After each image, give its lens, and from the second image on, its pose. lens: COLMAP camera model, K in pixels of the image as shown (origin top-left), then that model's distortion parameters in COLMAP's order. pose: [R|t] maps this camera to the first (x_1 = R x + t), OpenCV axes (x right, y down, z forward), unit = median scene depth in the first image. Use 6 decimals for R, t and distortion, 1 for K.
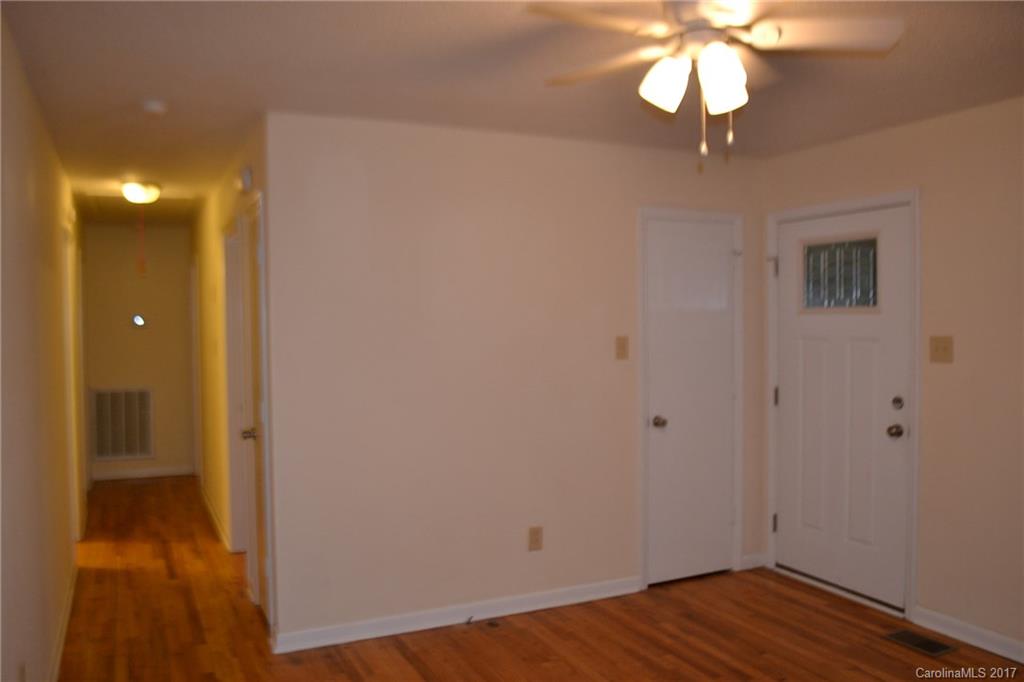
lens RADIAL K [[807.8, 0, 489.4], [0, 807.8, 354.1], [0, 0, 1]] dist [-0.015377, -0.000159]
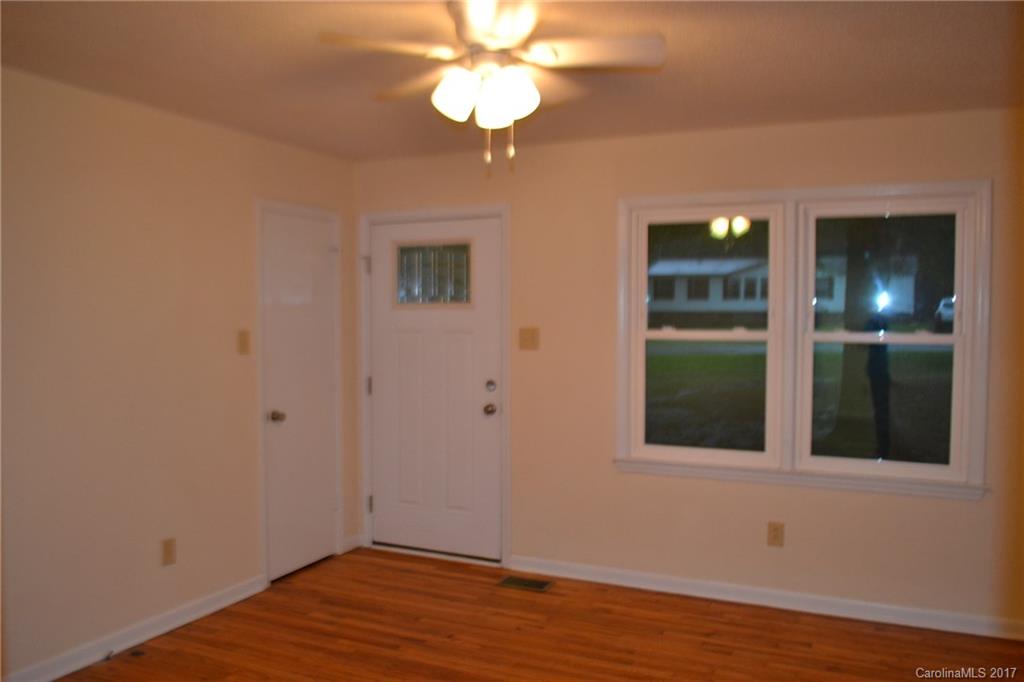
lens RADIAL K [[807.8, 0, 489.4], [0, 807.8, 354.1], [0, 0, 1]] dist [-0.015377, -0.000159]
pose [[0.810644, -0.023298, 0.585075, -0.177383], [0.019896, 0.999727, 0.012243, 0.000611], [-0.585201, 0.001715, 0.810887, 0.045685]]
